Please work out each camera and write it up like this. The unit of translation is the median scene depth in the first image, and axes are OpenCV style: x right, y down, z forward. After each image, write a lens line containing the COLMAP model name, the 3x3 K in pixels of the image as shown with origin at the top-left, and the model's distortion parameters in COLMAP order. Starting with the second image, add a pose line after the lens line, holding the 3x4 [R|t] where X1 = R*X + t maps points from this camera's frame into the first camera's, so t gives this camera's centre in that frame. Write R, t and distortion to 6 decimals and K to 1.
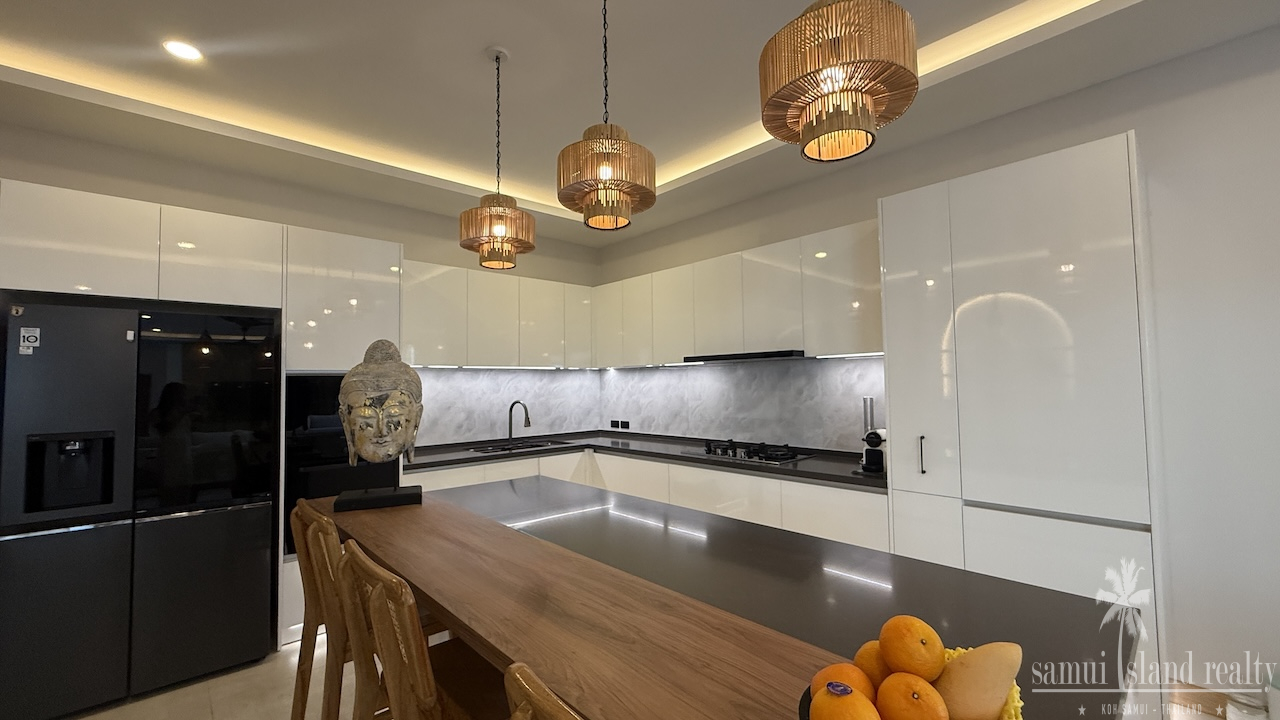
lens RADIAL K [[511.3, 0, 636.8], [0, 511.3, 359.1], [0, 0, 1]] dist [-0.000901, 0.000774]
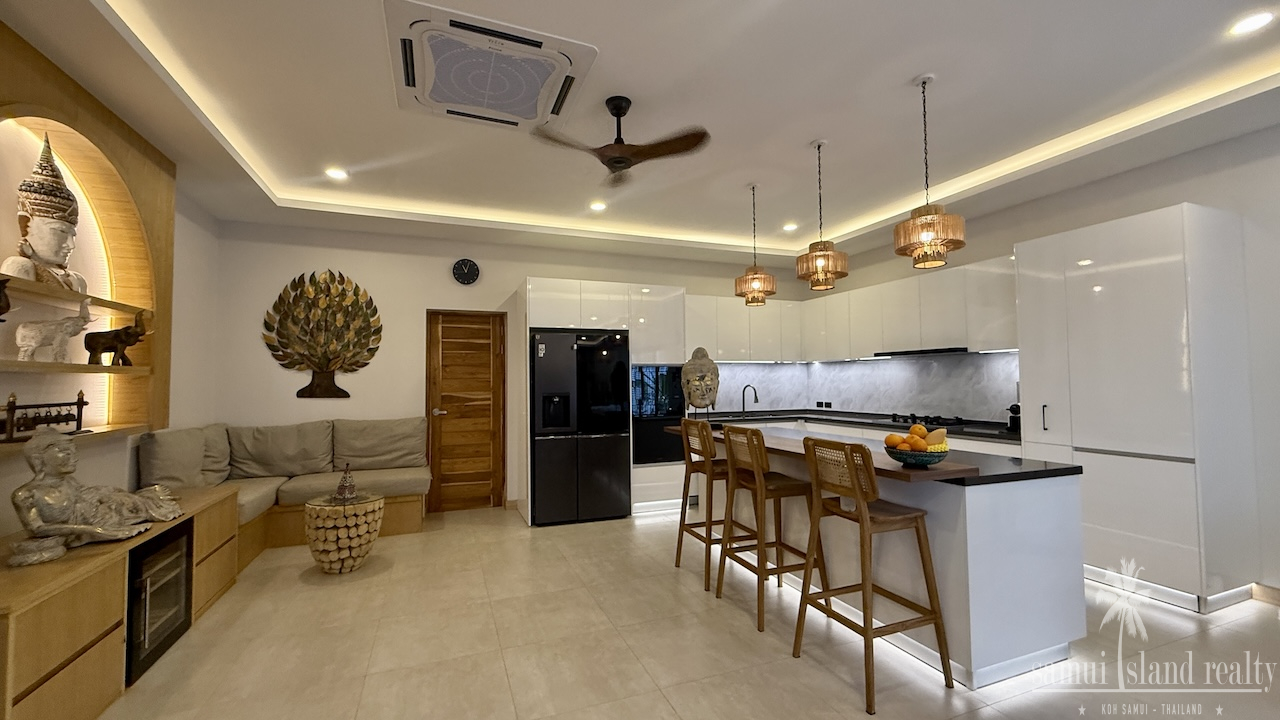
lens RADIAL K [[511.3, 0, 636.8], [0, 511.3, 359.1], [0, 0, 1]] dist [-0.000901, 0.000774]
pose [[0.931737, -0.008246, -0.363041, -0.004541], [0.011489, 0.999911, 0.006775, -0.004839], [0.362953, -0.010484, 0.931748, -0.531946]]
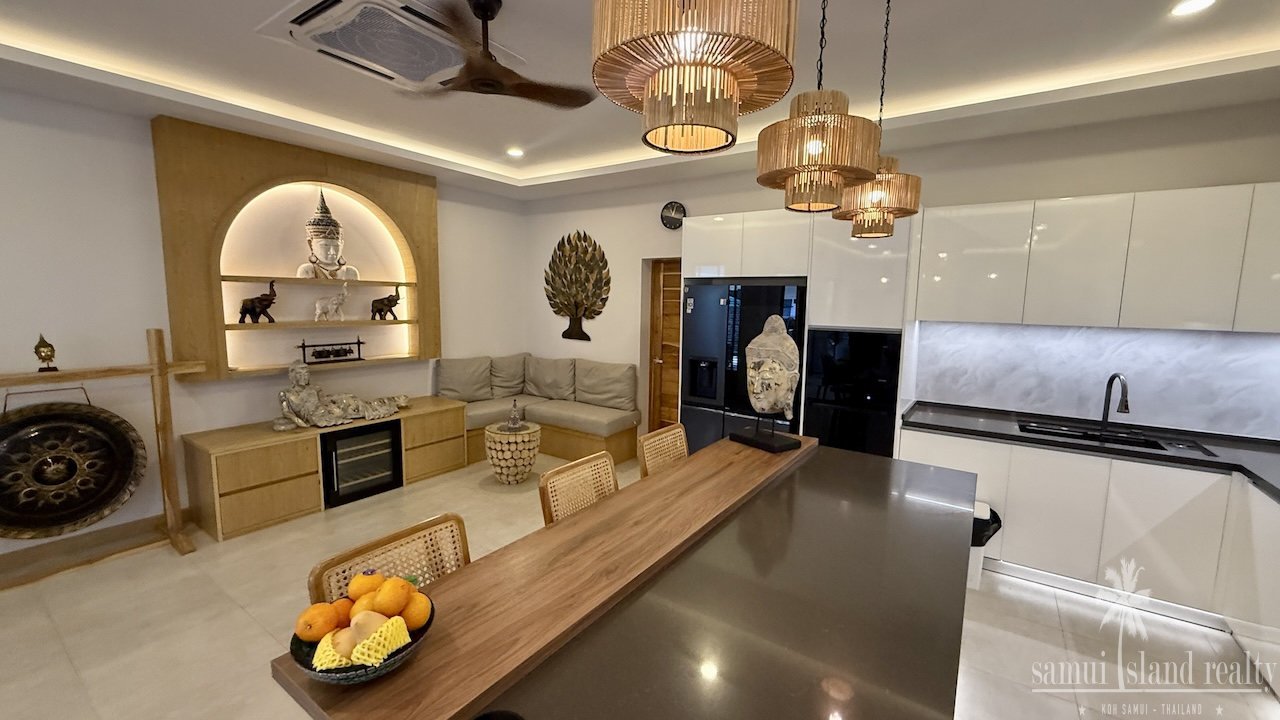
lens RADIAL K [[511.3, 0, 636.8], [0, 511.3, 359.1], [0, 0, 1]] dist [-0.000901, 0.000774]
pose [[0.221877, 0.132637, -0.966011, 0.354114], [0.025460, 0.989579, 0.141721, -0.065930], [0.974742, -0.056040, 0.216188, 0.233075]]
